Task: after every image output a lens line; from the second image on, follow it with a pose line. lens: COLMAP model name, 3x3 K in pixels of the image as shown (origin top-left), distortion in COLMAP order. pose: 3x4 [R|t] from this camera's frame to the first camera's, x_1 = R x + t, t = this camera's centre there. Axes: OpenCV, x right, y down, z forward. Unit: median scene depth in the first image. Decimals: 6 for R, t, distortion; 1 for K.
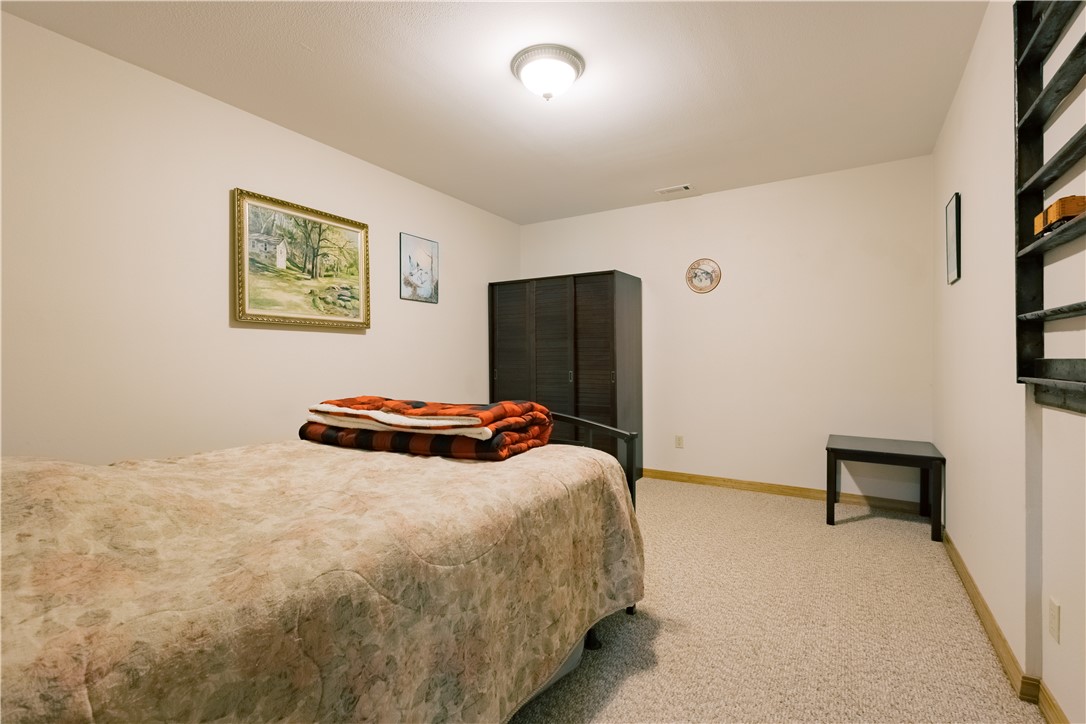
lens RADIAL K [[497.9, 0, 543.5], [0, 497.9, 360.0], [0, 0, 1]] dist [0.012386, -0.001605]
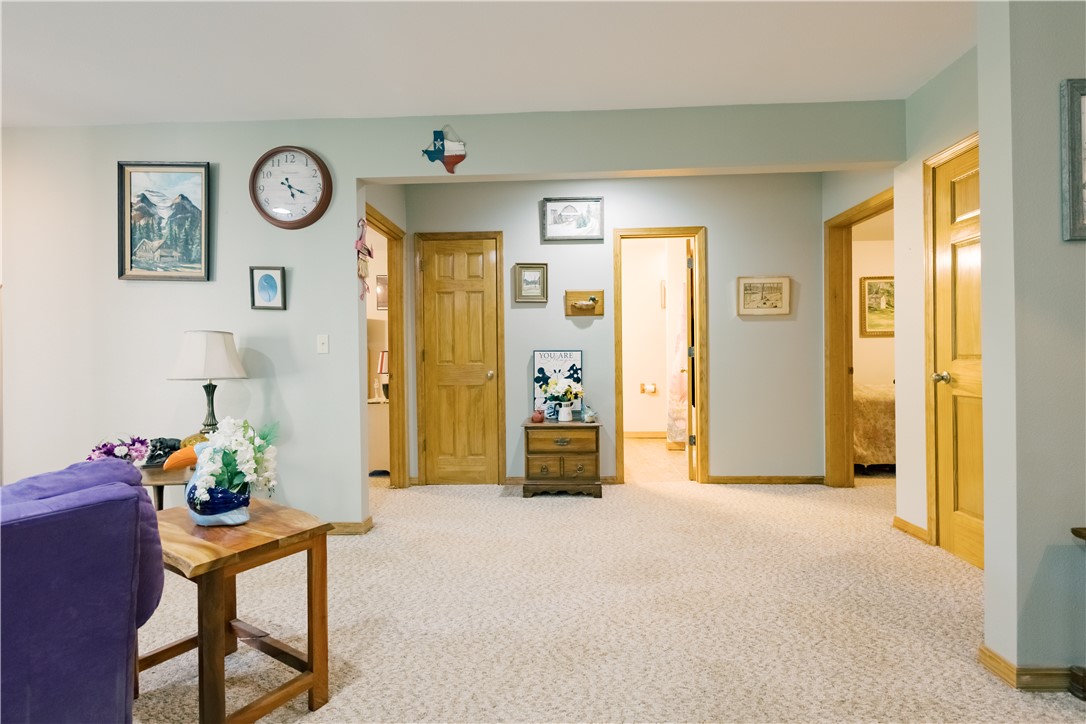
lens RADIAL K [[497.9, 0, 547.0], [0, 497.9, 357.1], [0, 0, 1]] dist [0.012386, -0.001605]
pose [[0.495608, -0.005092, -0.868532, 0.617396], [0.007020, 0.999974, -0.001857, 0.015987], [0.868518, -0.005177, 0.495630, -1.305628]]
